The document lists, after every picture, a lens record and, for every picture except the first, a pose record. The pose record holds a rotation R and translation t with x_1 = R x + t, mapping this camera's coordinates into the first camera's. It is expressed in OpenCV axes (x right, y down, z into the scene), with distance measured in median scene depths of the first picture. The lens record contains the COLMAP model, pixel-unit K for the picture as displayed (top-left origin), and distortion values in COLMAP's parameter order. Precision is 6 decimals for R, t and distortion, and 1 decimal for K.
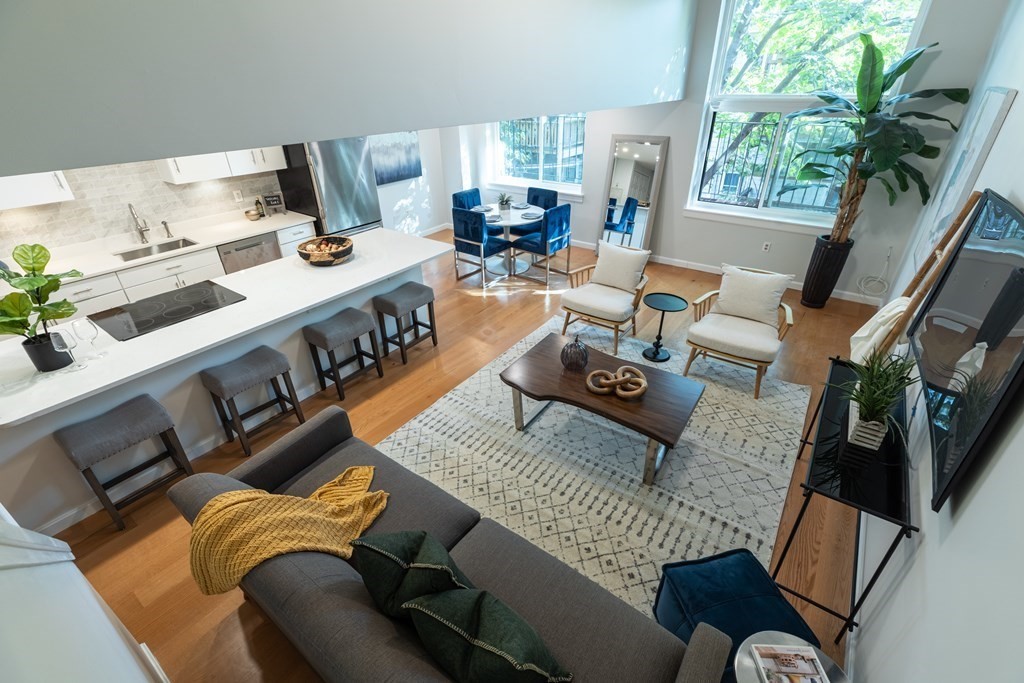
lens RADIAL K [[461.2, 0, 512.8], [0, 461.2, 340.0], [0, 0, 1]] dist [0.002624, 0.000200]
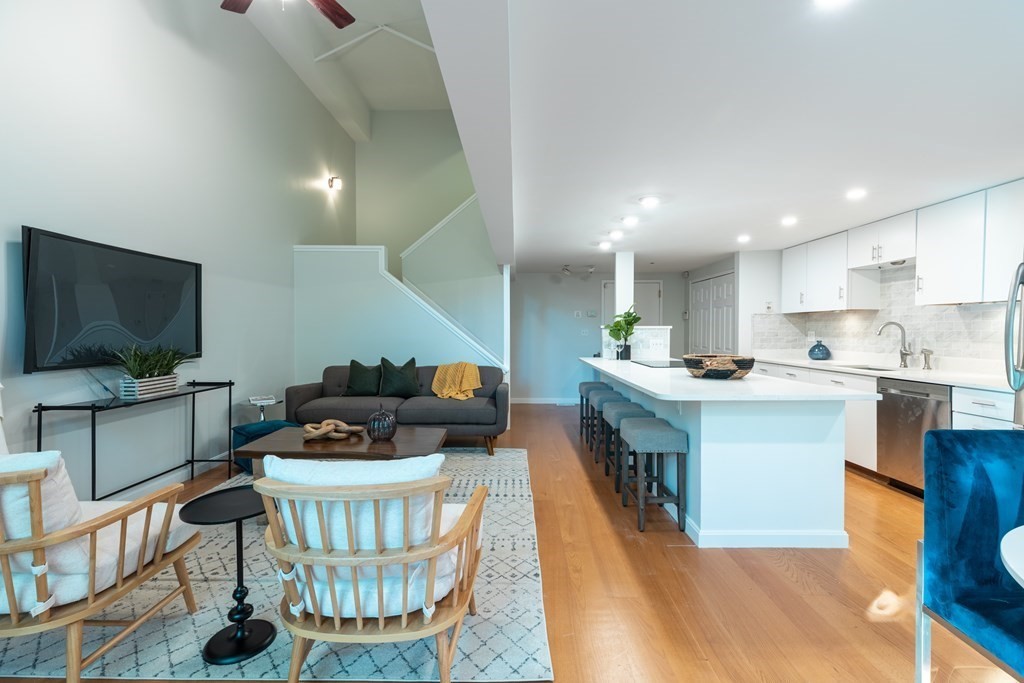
lens RADIAL K [[461.2, 0, 508.7], [0, 461.2, 338.6], [0, 0, 1]] dist [0.002624, 0.000200]
pose [[-0.824132, 0.019960, -0.566046, 0.345452], [-0.270274, 0.864401, 0.423985, -0.454044], [0.497753, 0.502407, -0.706985, 1.294423]]
